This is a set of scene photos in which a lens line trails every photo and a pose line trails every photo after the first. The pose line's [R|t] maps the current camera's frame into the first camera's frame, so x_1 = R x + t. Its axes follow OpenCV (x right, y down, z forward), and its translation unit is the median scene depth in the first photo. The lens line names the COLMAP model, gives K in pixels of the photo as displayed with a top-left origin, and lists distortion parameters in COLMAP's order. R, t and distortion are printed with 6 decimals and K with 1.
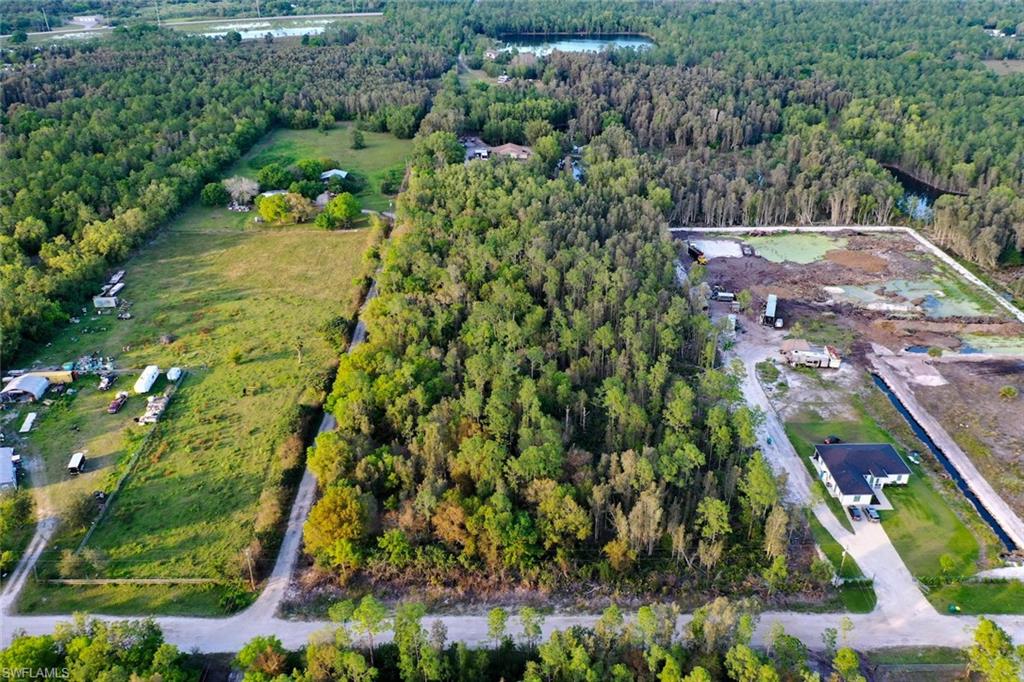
lens RADIAL K [[802.6, 0, 507.2], [0, 802.6, 337.7], [0, 0, 1]] dist [-0.007086, -0.005715]
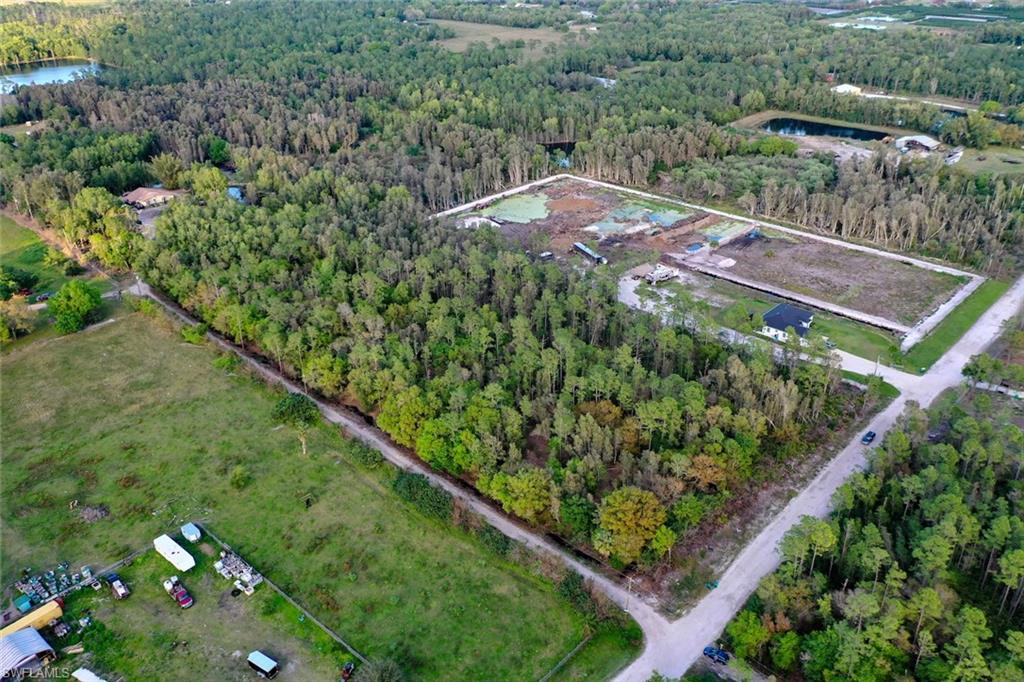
lens RADIAL K [[814.8, 0, 505.8], [0, 814.8, 335.6], [0, 0, 1]] dist [-0.008140, -0.003150]
pose [[0.694162, -0.331200, 0.639097, -0.488704], [0.340476, 0.933332, 0.113870, -0.087130], [-0.634204, 0.138553, 0.760650, 0.156507]]
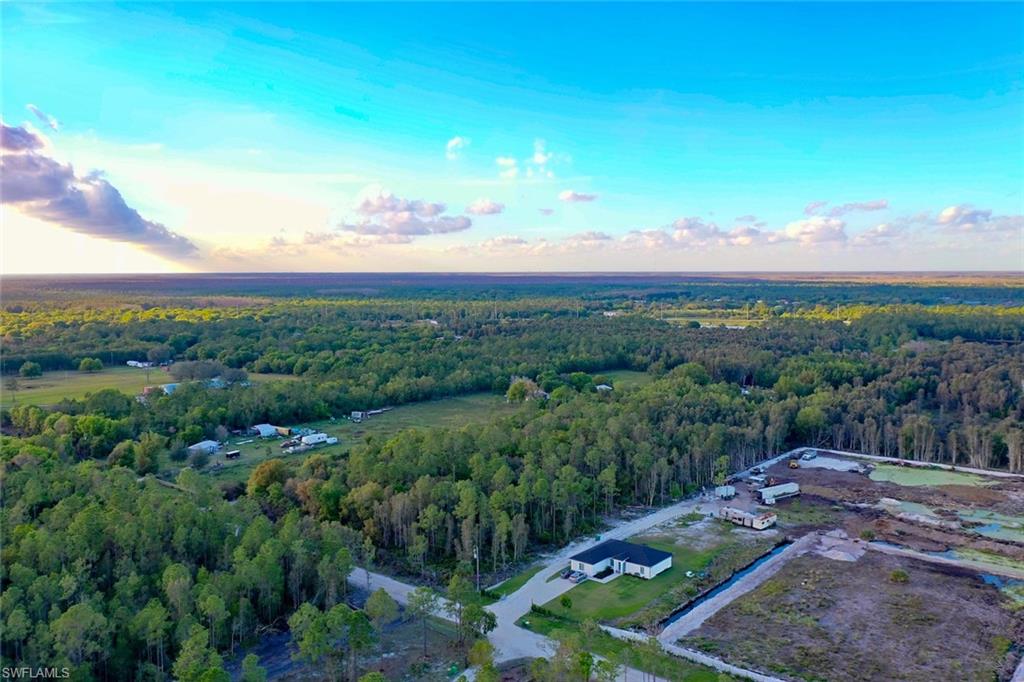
lens RADIAL K [[814.8, 0, 505.8], [0, 814.8, 335.6], [0, 0, 1]] dist [-0.008140, -0.003150]
pose [[0.753662, 0.049062, -0.655428, 0.632790], [-0.302395, 0.911282, -0.279503, 0.150034], [0.583567, 0.408849, 0.701635, 0.011110]]
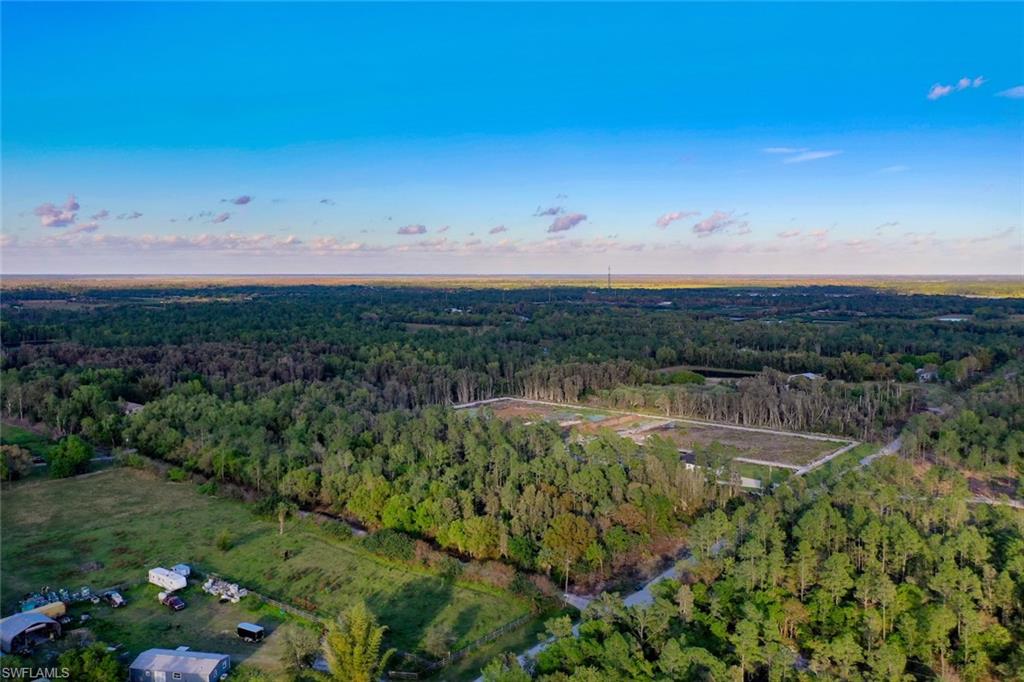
lens RADIAL K [[814.8, 0, 505.8], [0, 814.8, 335.6], [0, 0, 1]] dist [-0.008140, -0.003150]
pose [[0.642551, -0.052076, 0.764472, -0.644486], [0.353631, 0.905236, -0.235568, 0.111545], [-0.679760, 0.421705, 0.600076, 0.110595]]
